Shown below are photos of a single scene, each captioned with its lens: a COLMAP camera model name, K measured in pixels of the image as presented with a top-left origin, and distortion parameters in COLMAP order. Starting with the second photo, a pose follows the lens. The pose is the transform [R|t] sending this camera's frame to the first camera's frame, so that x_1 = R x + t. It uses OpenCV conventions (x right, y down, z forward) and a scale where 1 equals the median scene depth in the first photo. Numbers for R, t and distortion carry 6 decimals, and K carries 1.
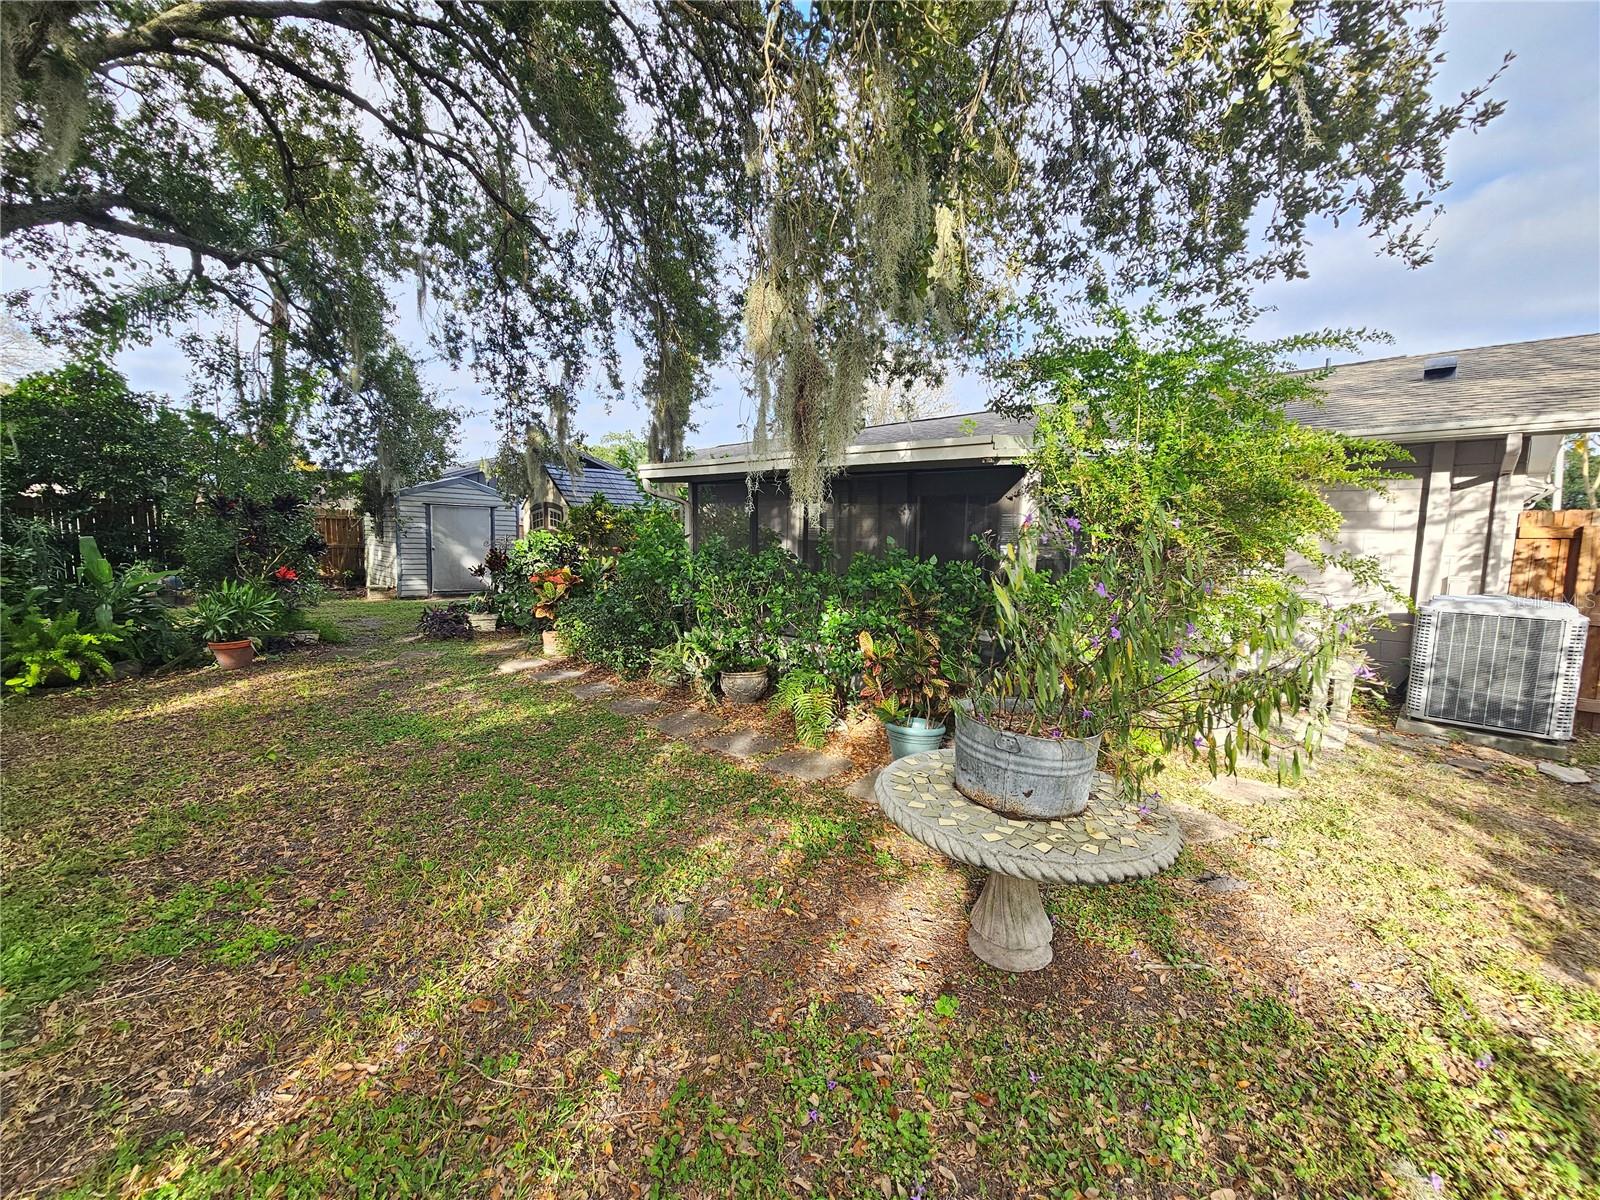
lens RADIAL K [[656.2, 0, 798.7], [0, 656.2, 601.7], [0, 0, 1]] dist [-0.001605, 0.000402]
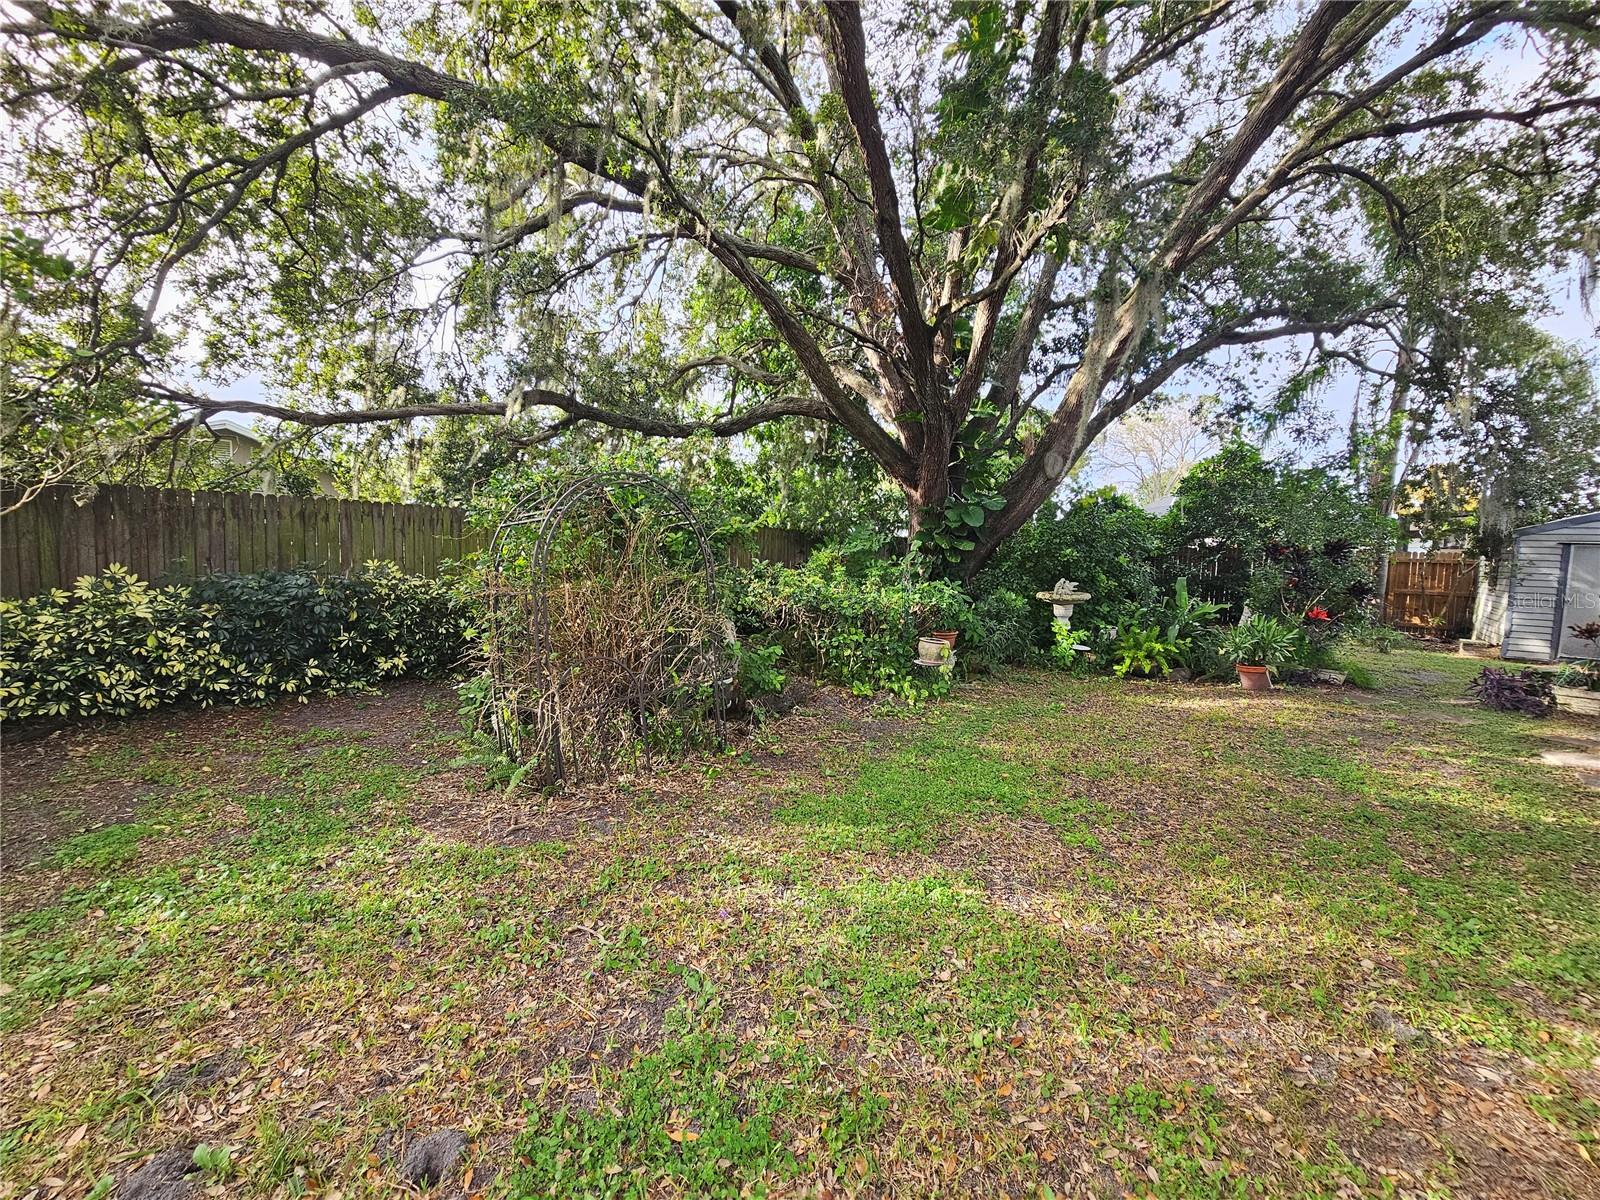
lens RADIAL K [[656.2, 0, 796.0], [0, 656.2, 599.8], [0, 0, 1]] dist [-0.001605, 0.000402]
pose [[0.119503, 0.049518, -0.991598, 0.119414], [-0.122150, 0.991901, 0.034812, 0.000690], [0.985291, 0.116963, 0.124584, 0.020798]]
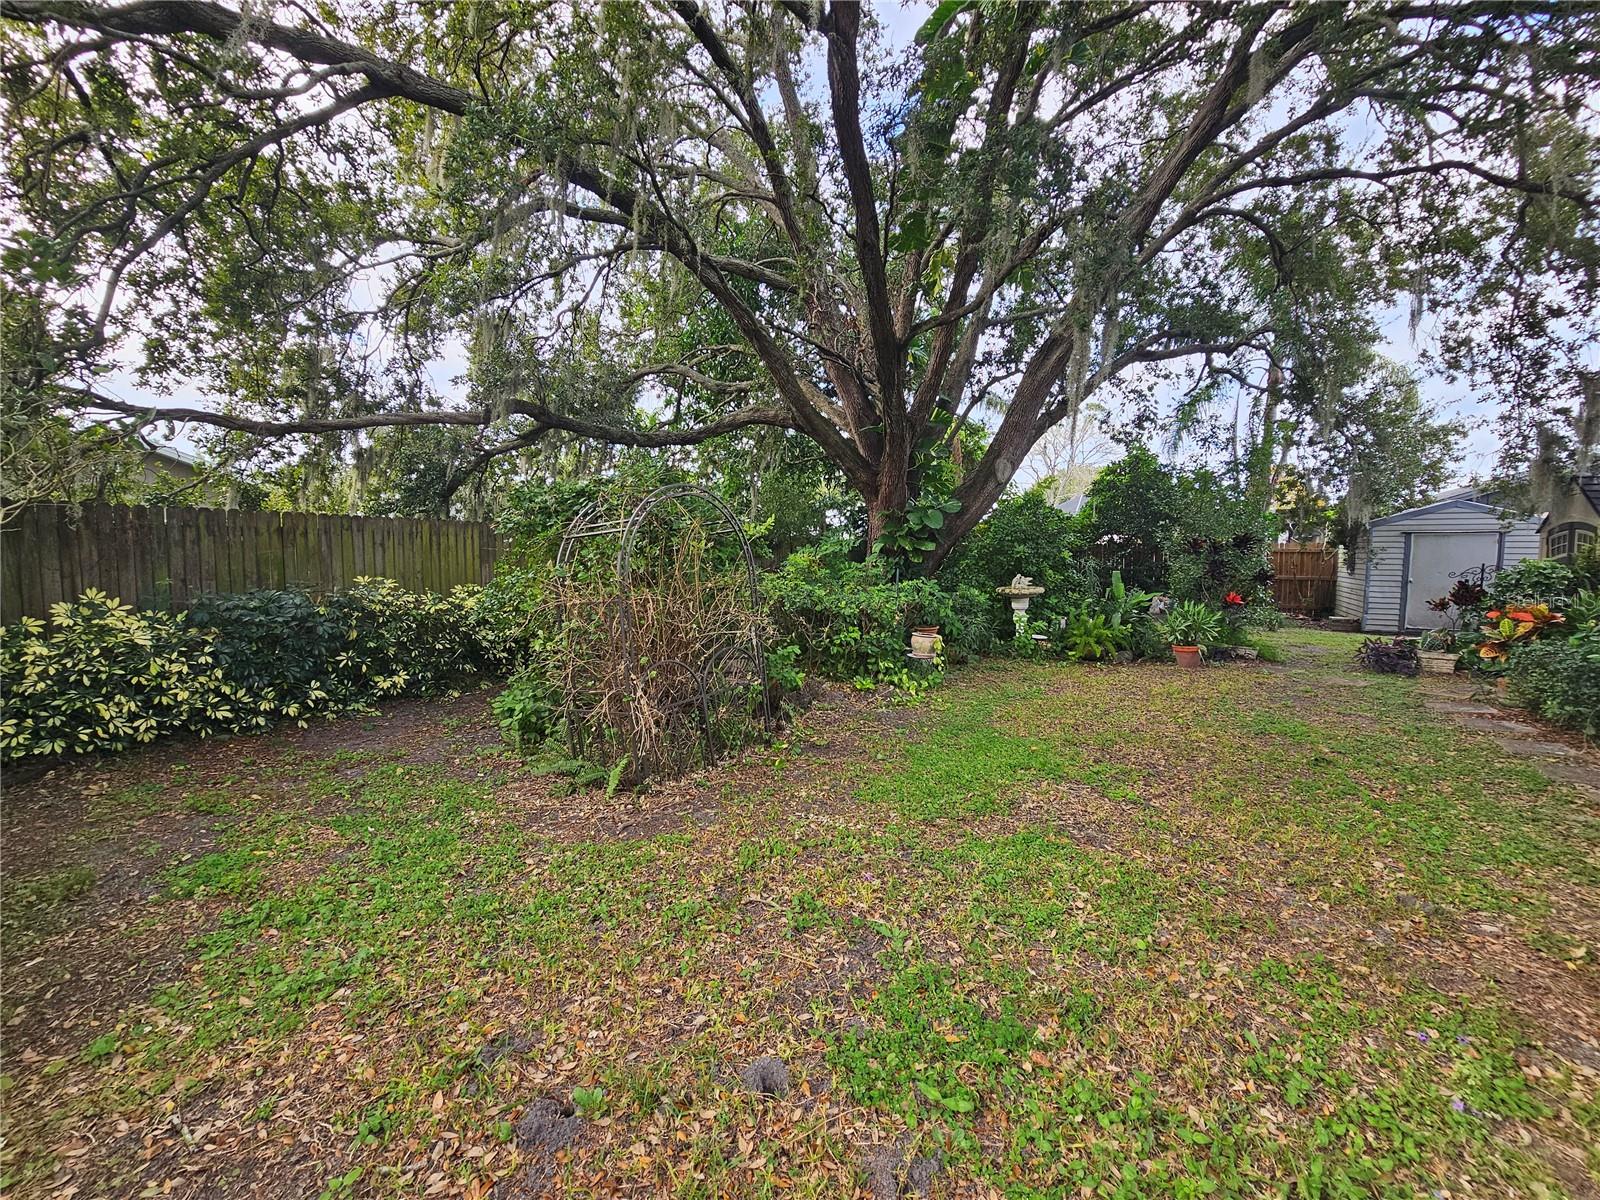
lens RADIAL K [[656.2, 0, 795.6], [0, 656.2, 601.9], [0, 0, 1]] dist [-0.001605, 0.000402]
pose [[0.257447, 0.038835, -0.965512, 0.133470], [-0.089669, 0.995841, 0.016146, 0.012210], [0.962123, 0.082419, 0.259859, -0.074975]]
